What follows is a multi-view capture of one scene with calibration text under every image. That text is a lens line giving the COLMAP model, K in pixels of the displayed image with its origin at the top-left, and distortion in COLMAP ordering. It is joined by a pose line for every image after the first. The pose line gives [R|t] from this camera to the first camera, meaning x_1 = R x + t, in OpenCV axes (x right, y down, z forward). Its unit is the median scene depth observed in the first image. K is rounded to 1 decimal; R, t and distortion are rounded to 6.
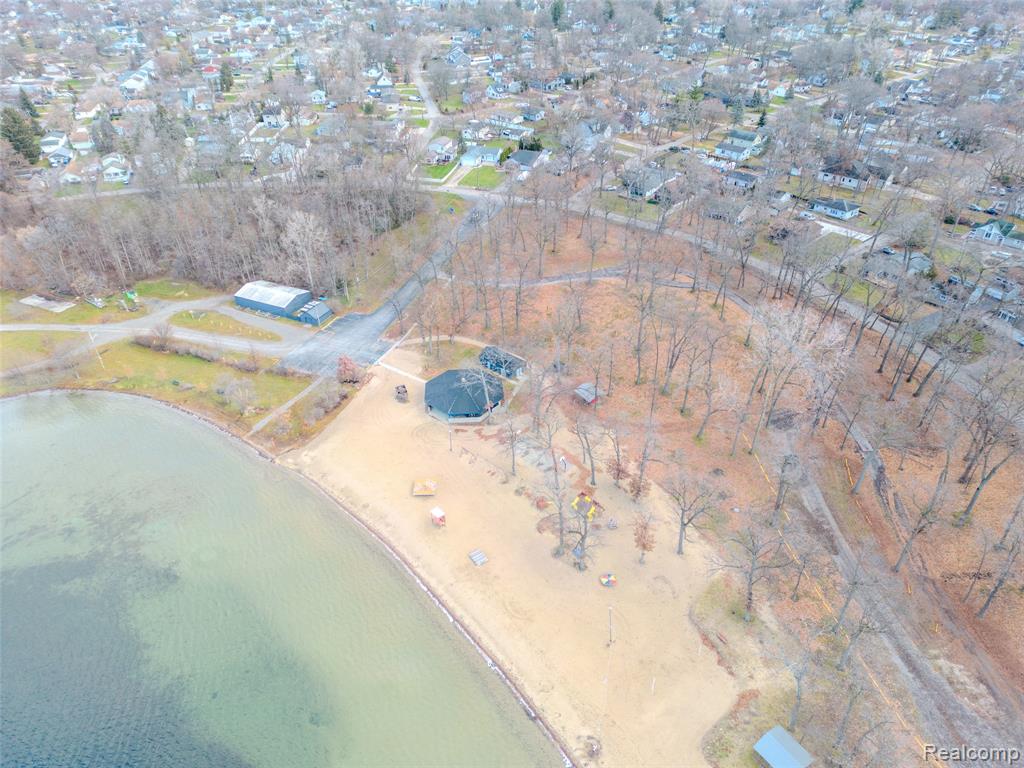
lens RADIAL K [[719.3, 0, 512.0], [0, 719.3, 384.0], [0, 0, 1]] dist [0.088708, -0.067959]
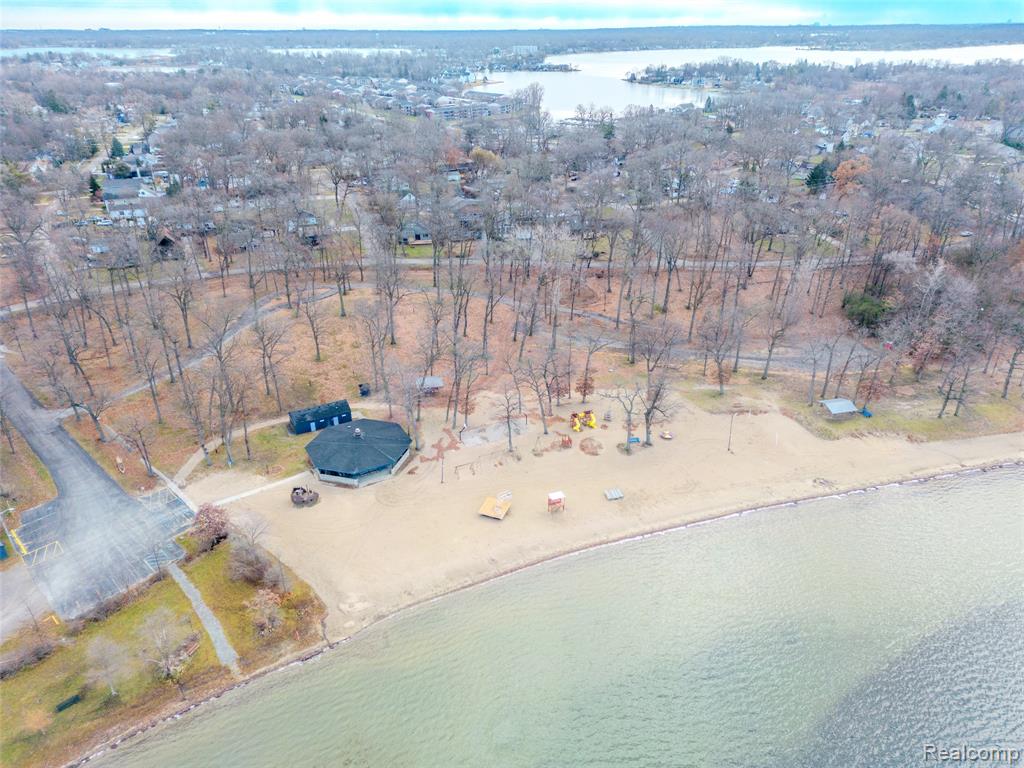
lens RADIAL K [[719.3, 0, 512.0], [0, 719.3, 384.0], [0, 0, 1]] dist [0.088708, -0.067959]
pose [[0.335608, -0.410935, 0.847643, -0.685319], [0.528491, 0.827014, 0.191688, -0.114343], [-0.779785, 0.383640, 0.494729, 0.456360]]
